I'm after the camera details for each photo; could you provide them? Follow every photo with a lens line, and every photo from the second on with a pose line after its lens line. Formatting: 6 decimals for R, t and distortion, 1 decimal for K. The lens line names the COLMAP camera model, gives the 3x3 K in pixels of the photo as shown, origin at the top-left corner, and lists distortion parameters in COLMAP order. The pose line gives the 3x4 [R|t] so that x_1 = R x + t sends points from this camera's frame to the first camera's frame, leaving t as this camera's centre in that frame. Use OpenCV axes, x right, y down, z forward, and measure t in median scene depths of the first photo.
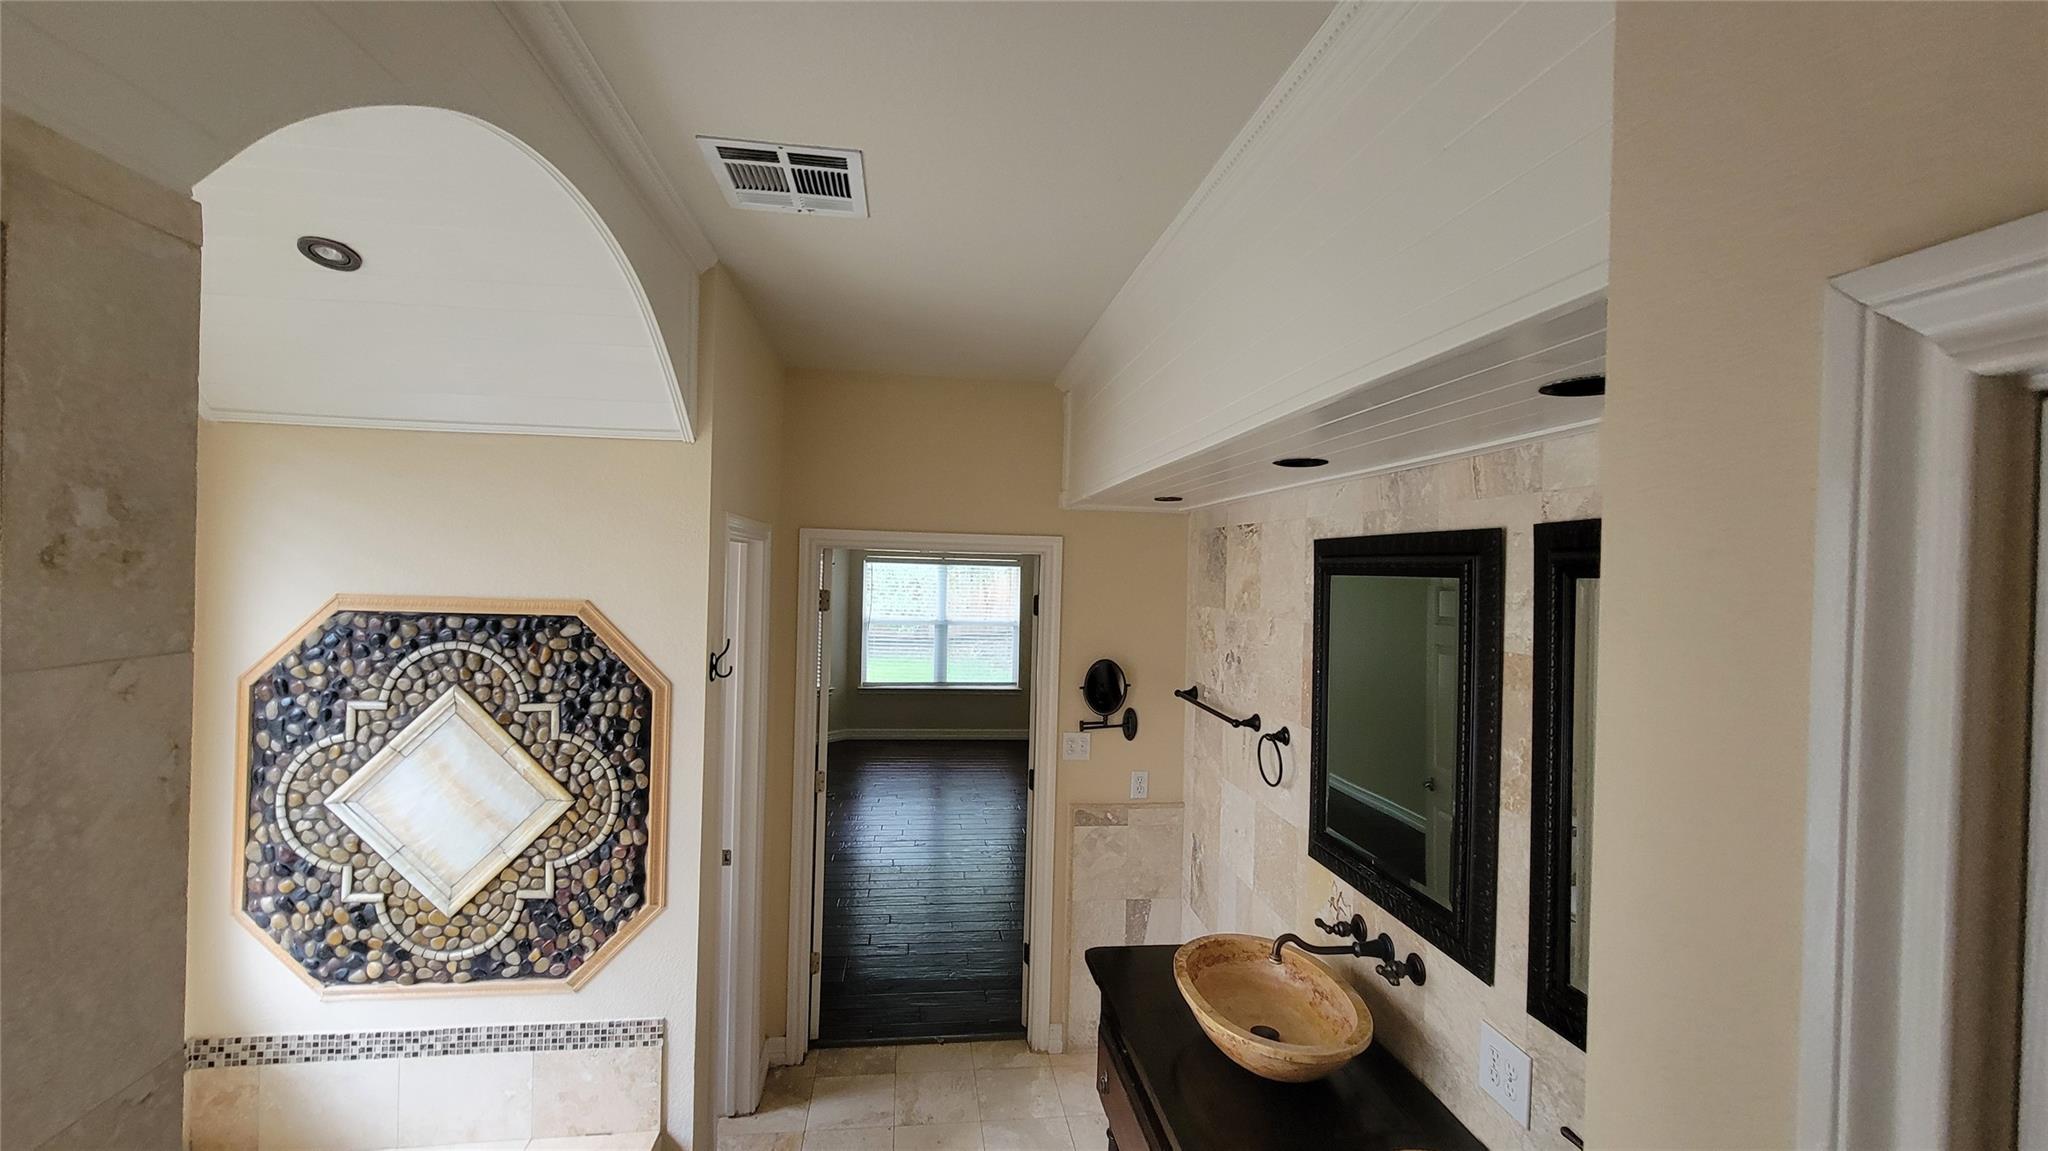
lens RADIAL K [[840.6, 0, 1014.7], [0, 840.6, 574.9], [0, 0, 1]] dist [0.000981, 0.000820]
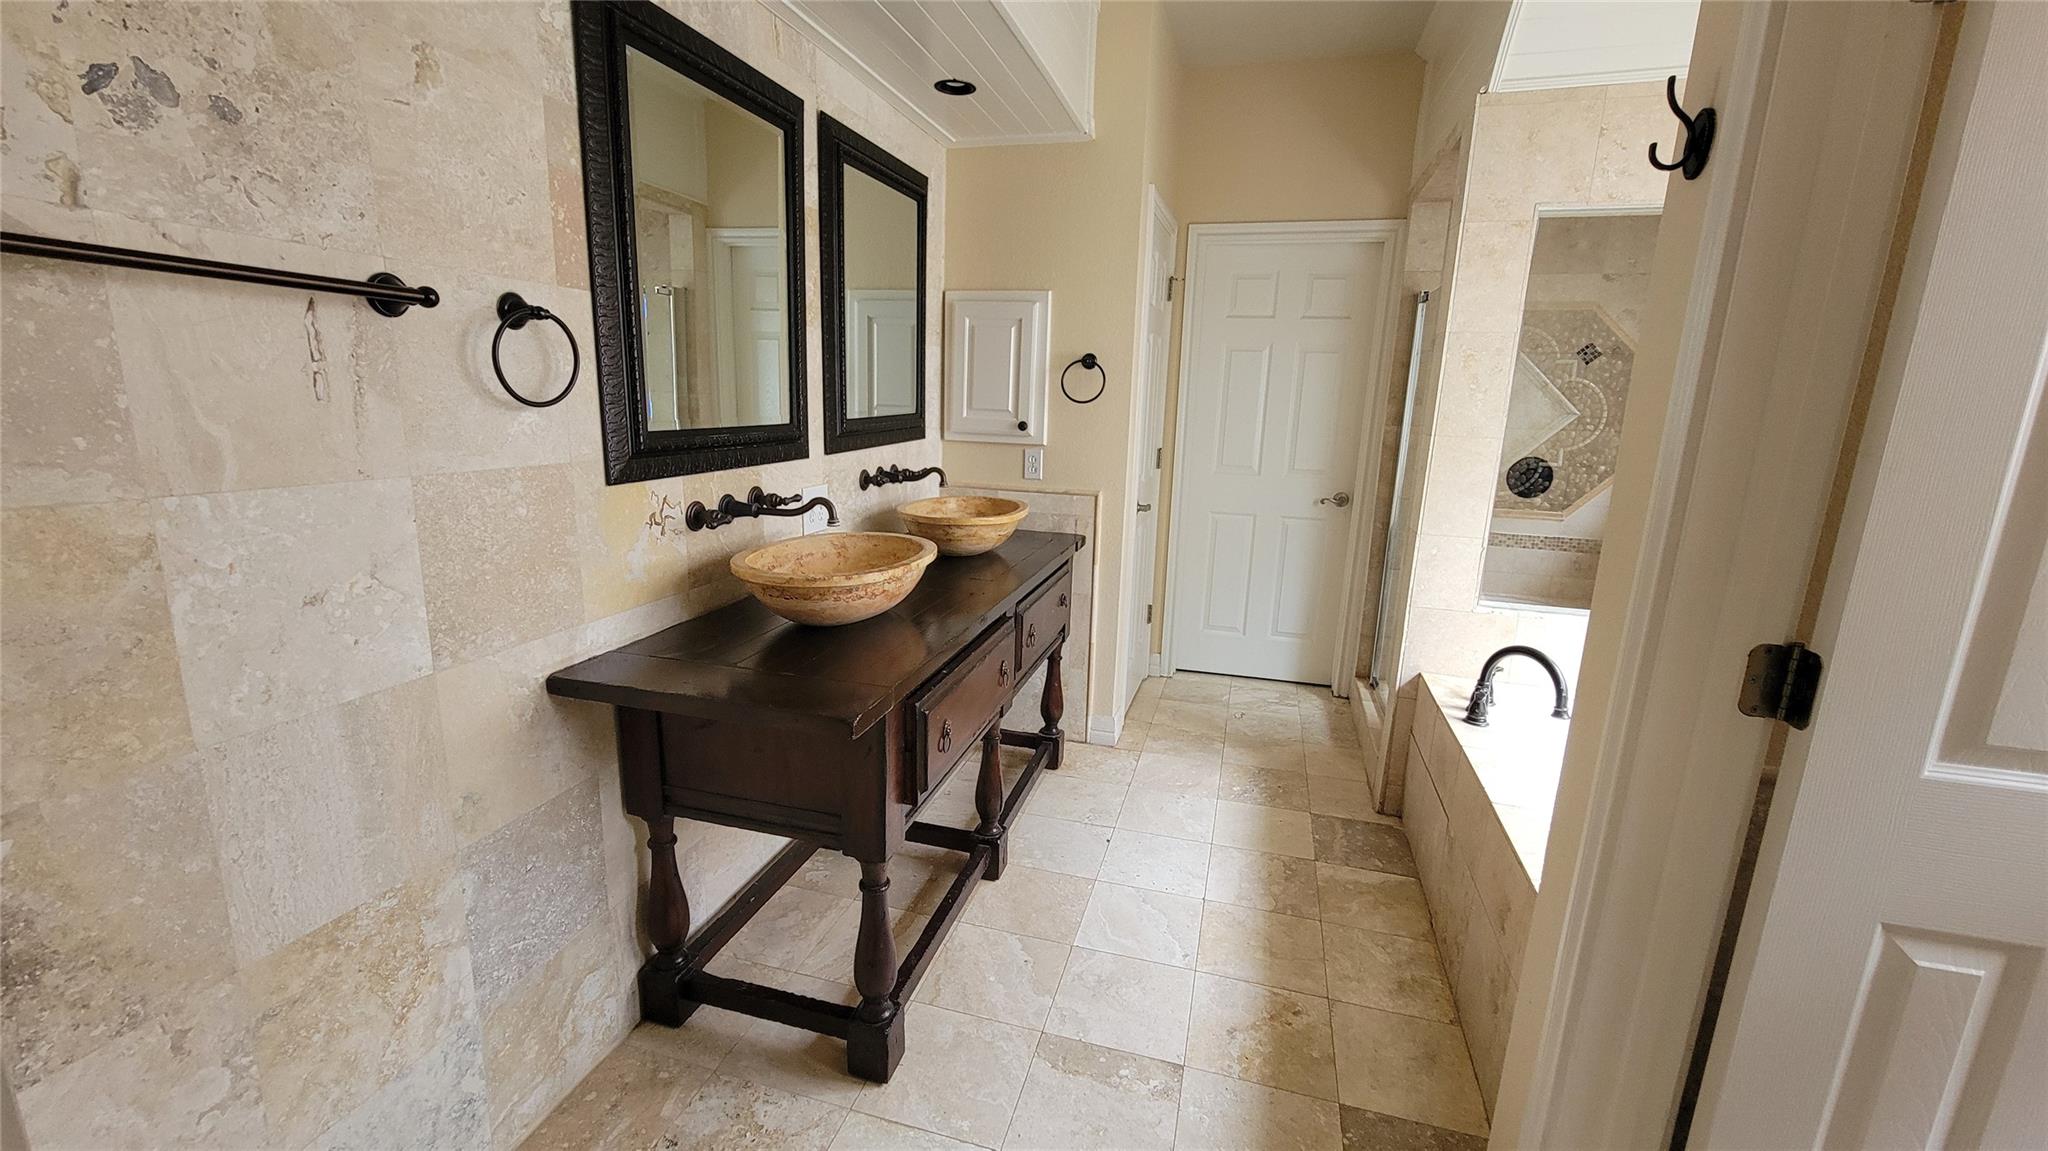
lens RADIAL K [[838.2, 0, 1017.3], [0, 838.2, 575.4], [0, 0, 1]] dist [-0.001107, 0.002287]
pose [[-0.916583, -0.138007, 0.375272, -0.242971], [-0.050537, 0.971005, 0.233655, 0.264784], [-0.396637, 0.195199, -0.896982, 1.708848]]
